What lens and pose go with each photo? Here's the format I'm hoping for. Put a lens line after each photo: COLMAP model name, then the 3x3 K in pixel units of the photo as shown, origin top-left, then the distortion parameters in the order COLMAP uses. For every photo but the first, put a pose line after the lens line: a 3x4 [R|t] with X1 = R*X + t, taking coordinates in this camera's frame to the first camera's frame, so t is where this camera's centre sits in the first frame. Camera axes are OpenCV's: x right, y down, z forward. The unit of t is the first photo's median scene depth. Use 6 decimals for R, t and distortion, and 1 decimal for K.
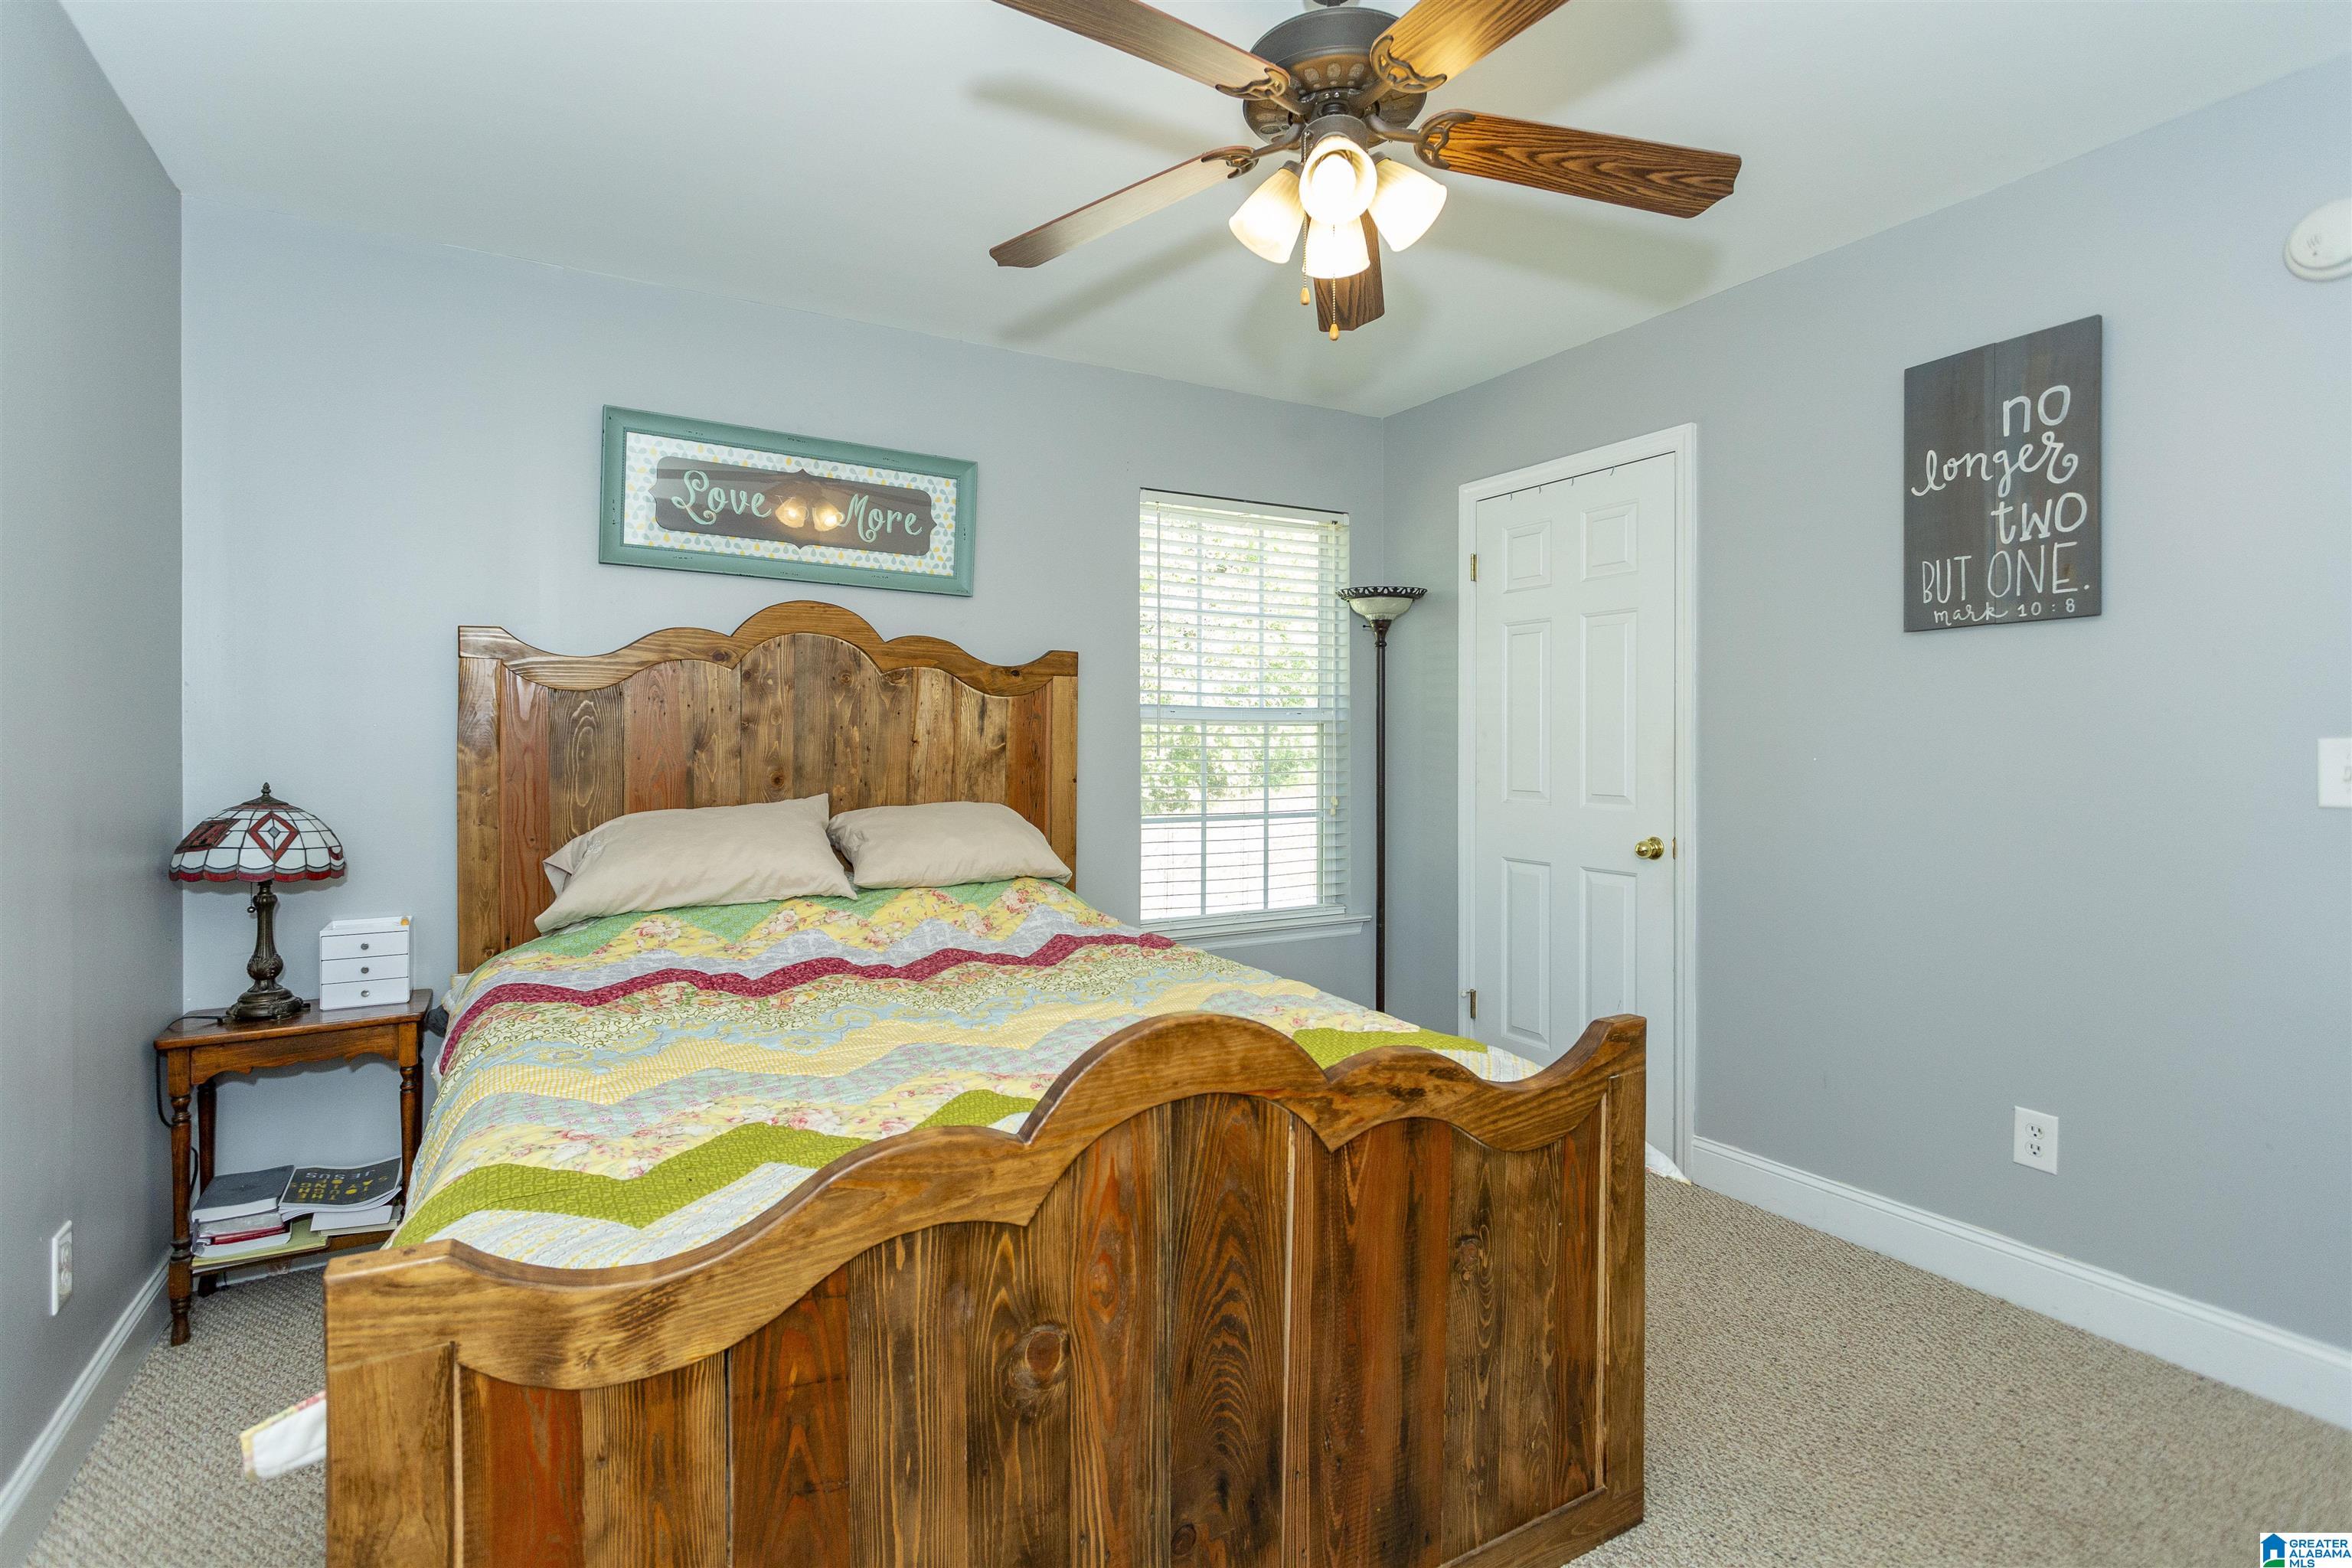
lens RADIAL K [[1115.6, 0, 1141.8], [0, 1115.6, 735.3], [0, 0, 1]] dist [0.000987, 0.001235]
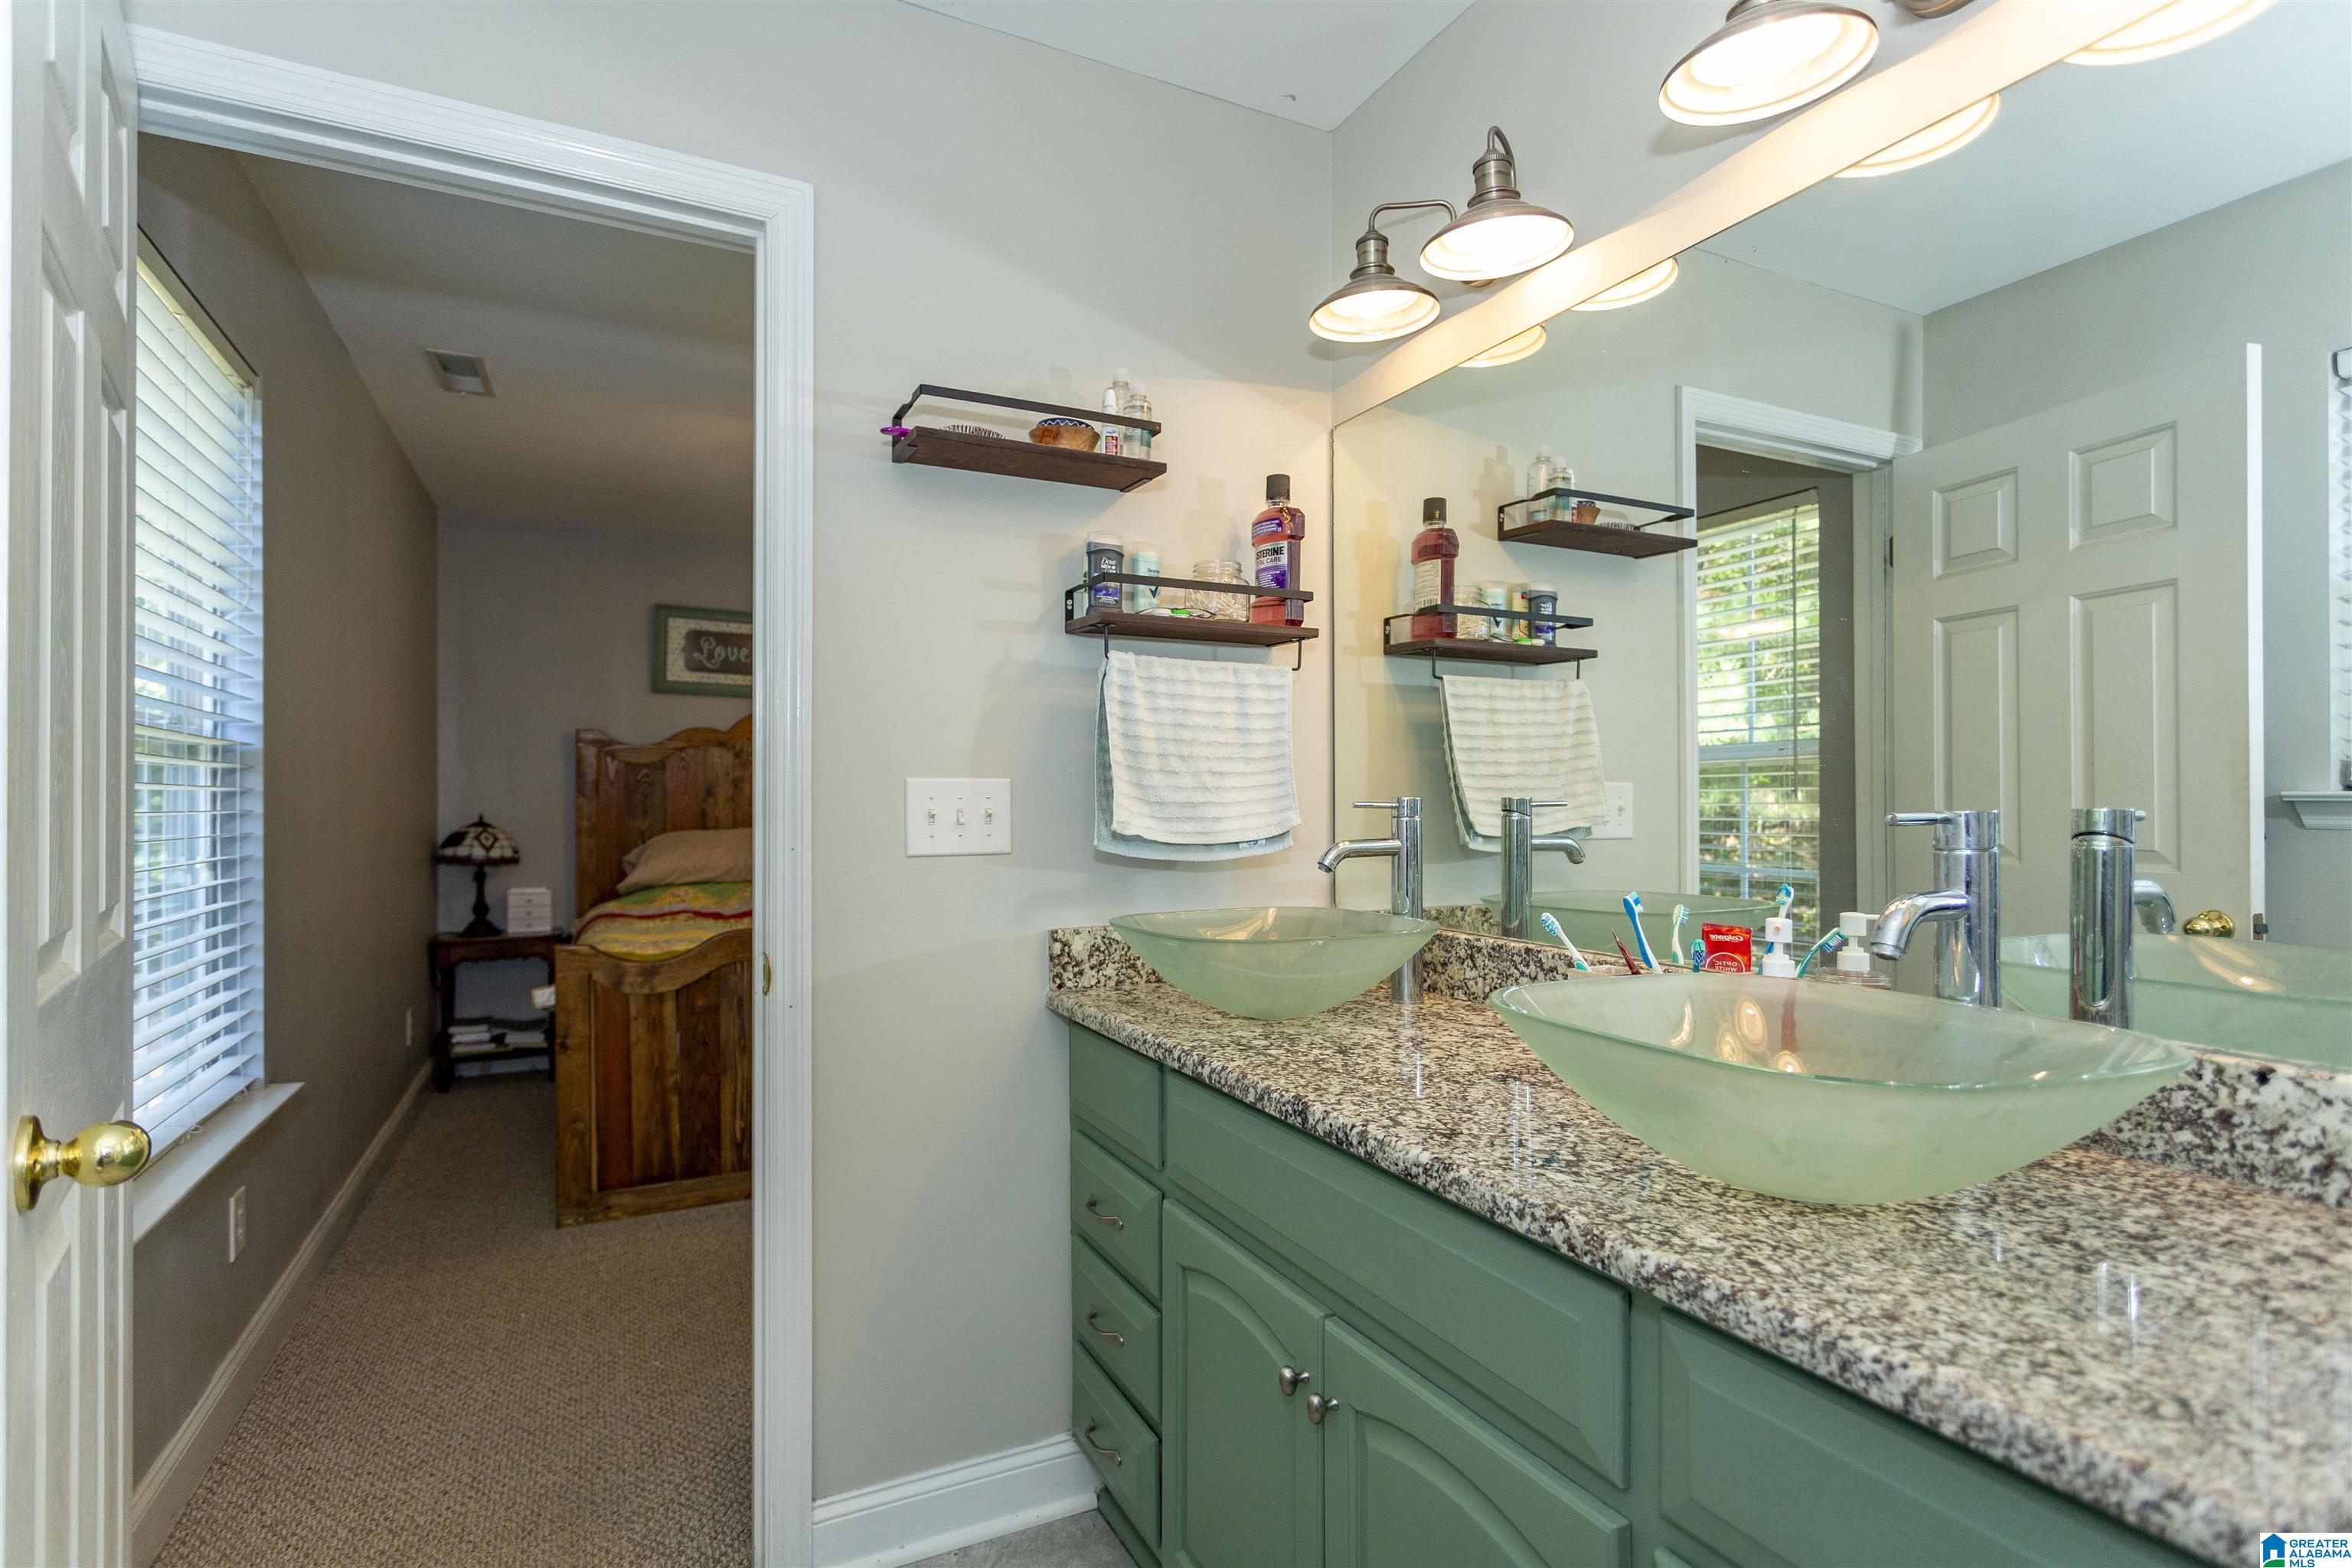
lens RADIAL K [[1115.6, 0, 1176.8], [0, 1115.6, 793.0], [0, 0, 1]] dist [0.000987, 0.001235]
pose [[0.999365, 0.002847, -0.035516, 0.481541], [-0.002682, 0.999985, 0.004696, -0.005144], [0.035529, -0.004598, 0.999358, -0.874761]]
